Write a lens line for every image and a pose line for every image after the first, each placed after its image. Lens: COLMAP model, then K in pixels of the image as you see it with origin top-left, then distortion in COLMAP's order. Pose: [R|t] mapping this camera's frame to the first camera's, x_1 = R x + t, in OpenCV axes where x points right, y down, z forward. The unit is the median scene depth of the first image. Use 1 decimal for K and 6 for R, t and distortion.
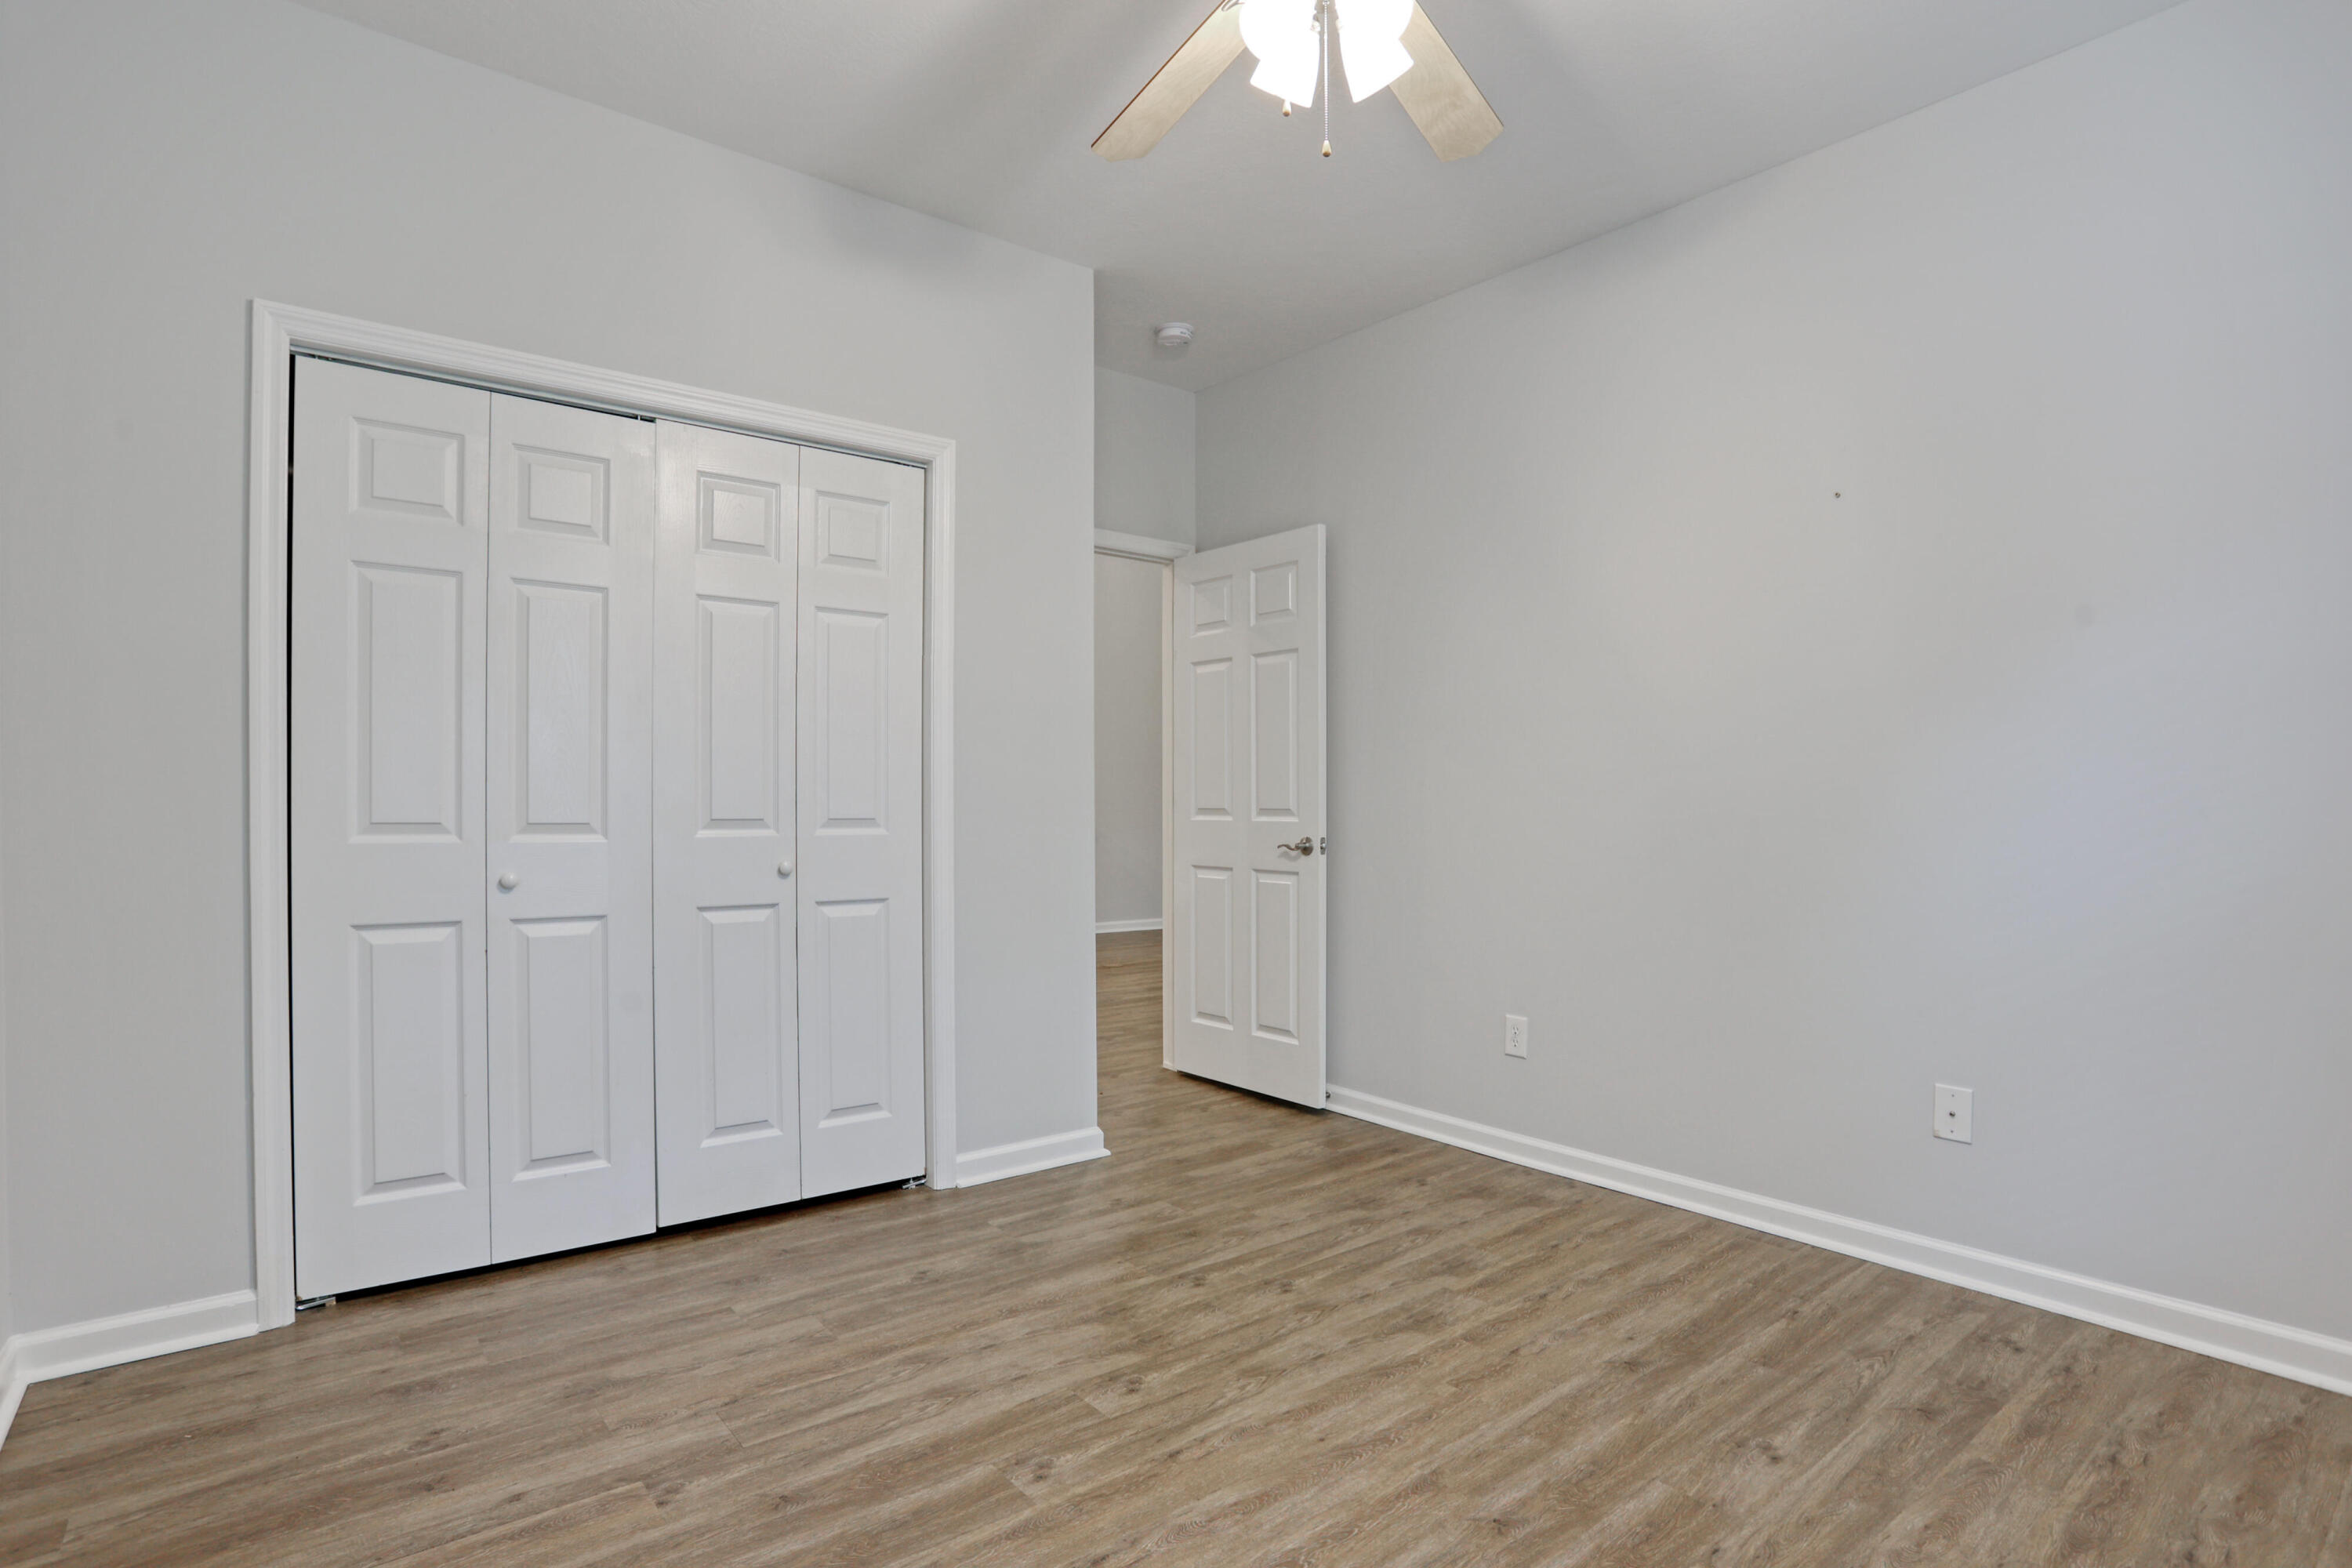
lens RADIAL K [[1180.2, 0, 1153.1], [0, 1180.2, 793.4], [0, 0, 1]] dist [-0.075098, 0.038169]
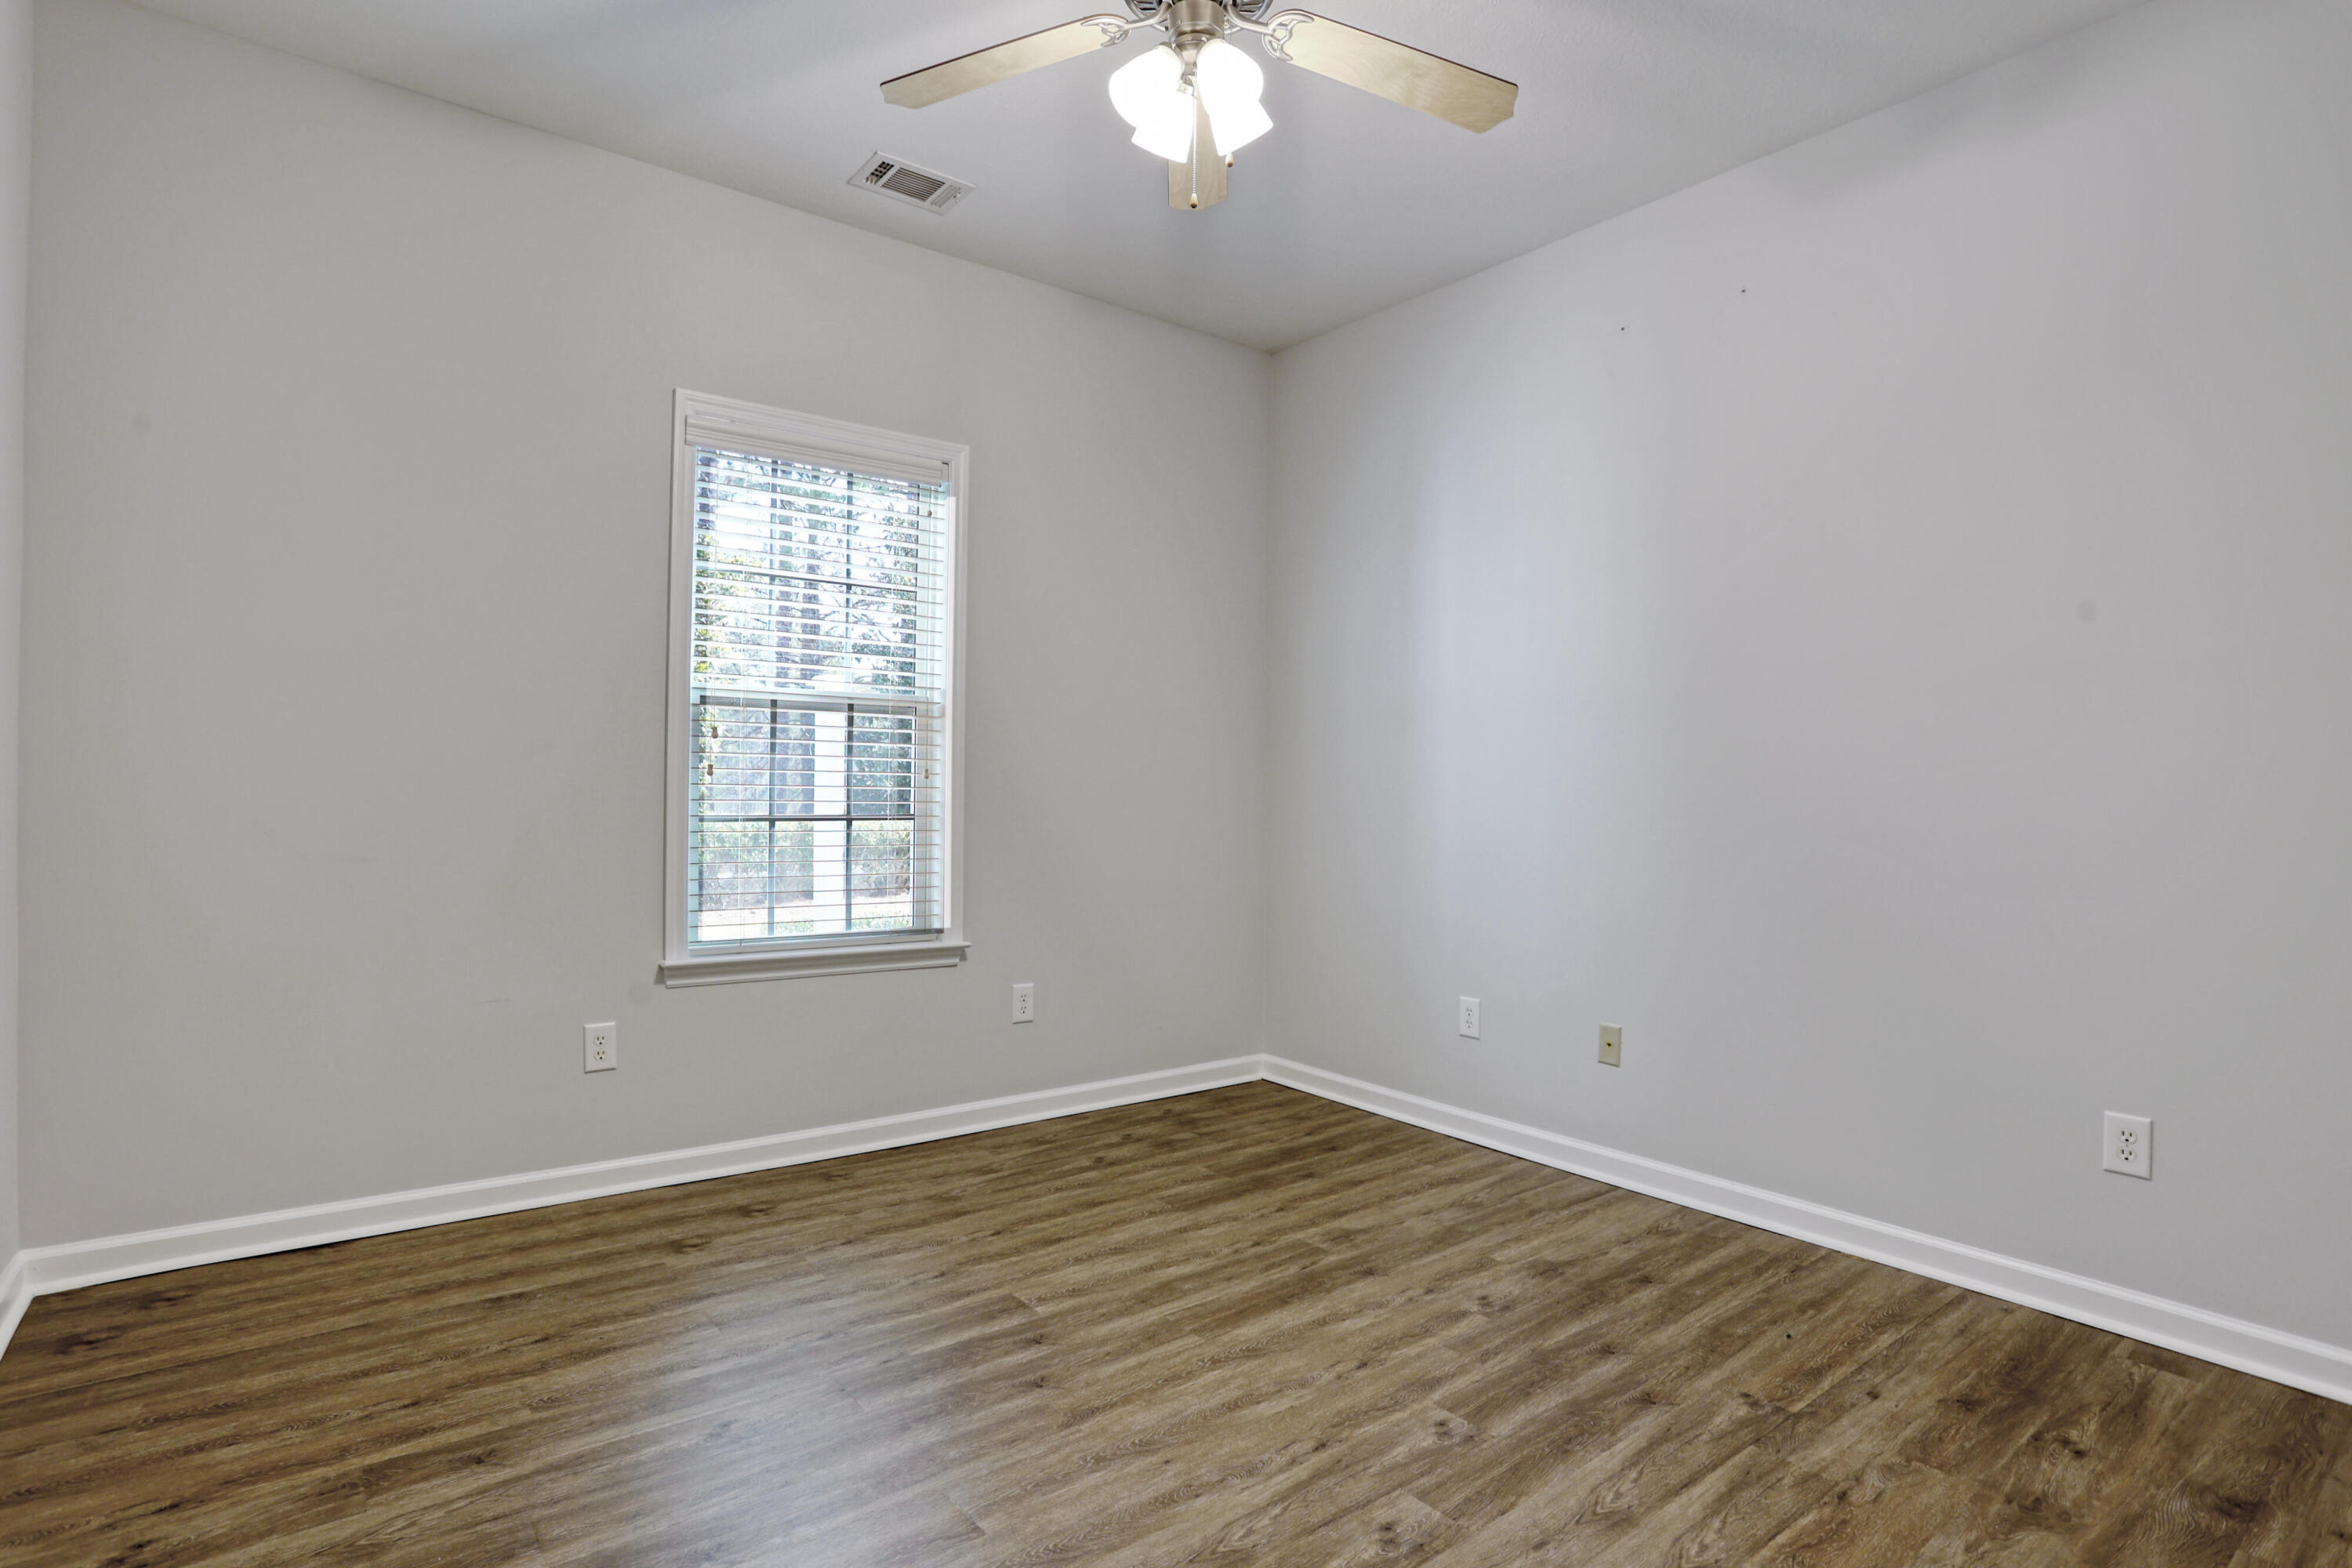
lens RADIAL K [[1180.2, 0, 1153.1], [0, 1180.2, 793.4], [0, 0, 1]] dist [-0.075098, 0.038169]
pose [[-0.999608, -0.018982, 0.020600, 0.152160], [-0.019034, 0.999816, -0.002341, 0.016015], [-0.020552, -0.002733, -0.999785, 1.997017]]
